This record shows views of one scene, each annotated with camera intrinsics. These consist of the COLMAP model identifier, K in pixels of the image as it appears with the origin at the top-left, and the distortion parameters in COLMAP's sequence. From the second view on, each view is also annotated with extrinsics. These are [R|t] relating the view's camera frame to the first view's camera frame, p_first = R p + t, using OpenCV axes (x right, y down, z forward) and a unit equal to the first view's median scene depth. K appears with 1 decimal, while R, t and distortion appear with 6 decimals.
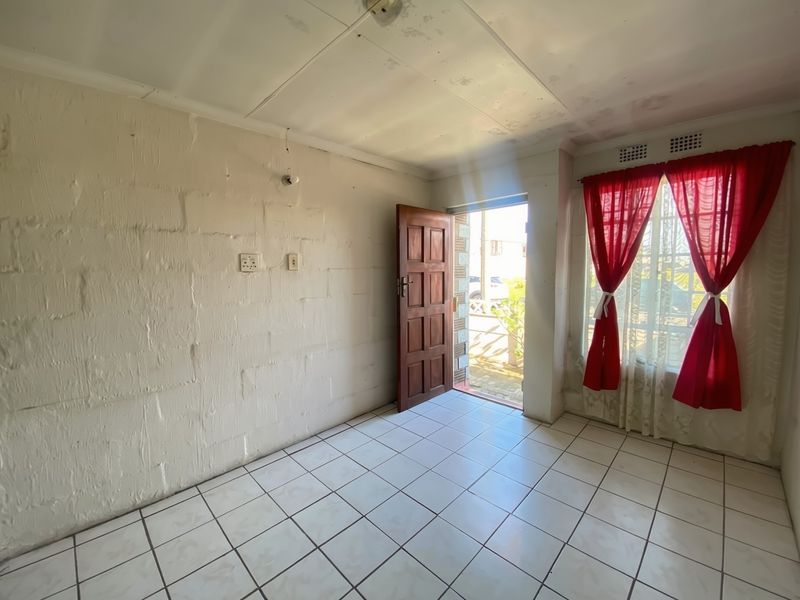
lens RADIAL K [[324.1, 0, 396.5], [0, 324.1, 300.6], [0, 0, 1]] dist [0.037126, -0.028098]
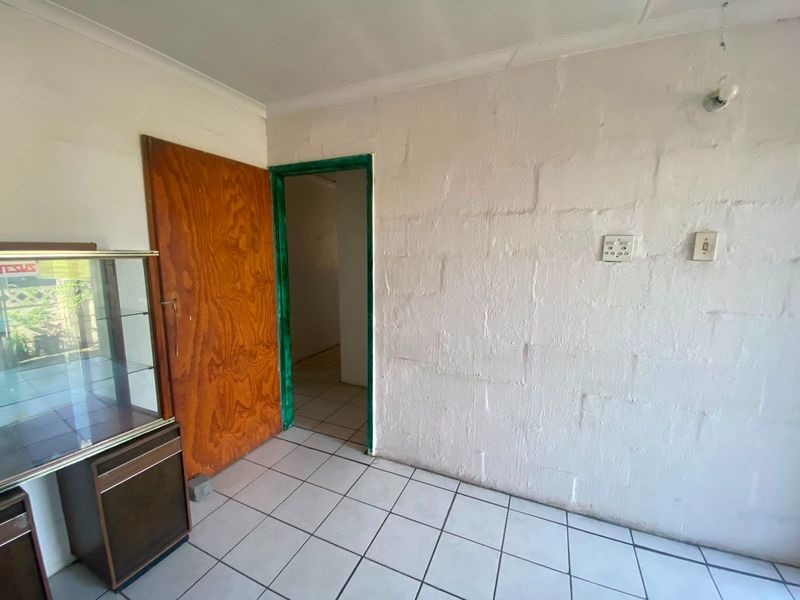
lens RADIAL K [[324.1, 0, 396.5], [0, 324.1, 300.6], [0, 0, 1]] dist [0.037126, -0.028098]
pose [[0.354577, 0.144830, -0.923742, 0.040031], [-0.099813, 0.988149, 0.116615, -0.045518], [0.929684, 0.050853, 0.364831, 0.359184]]
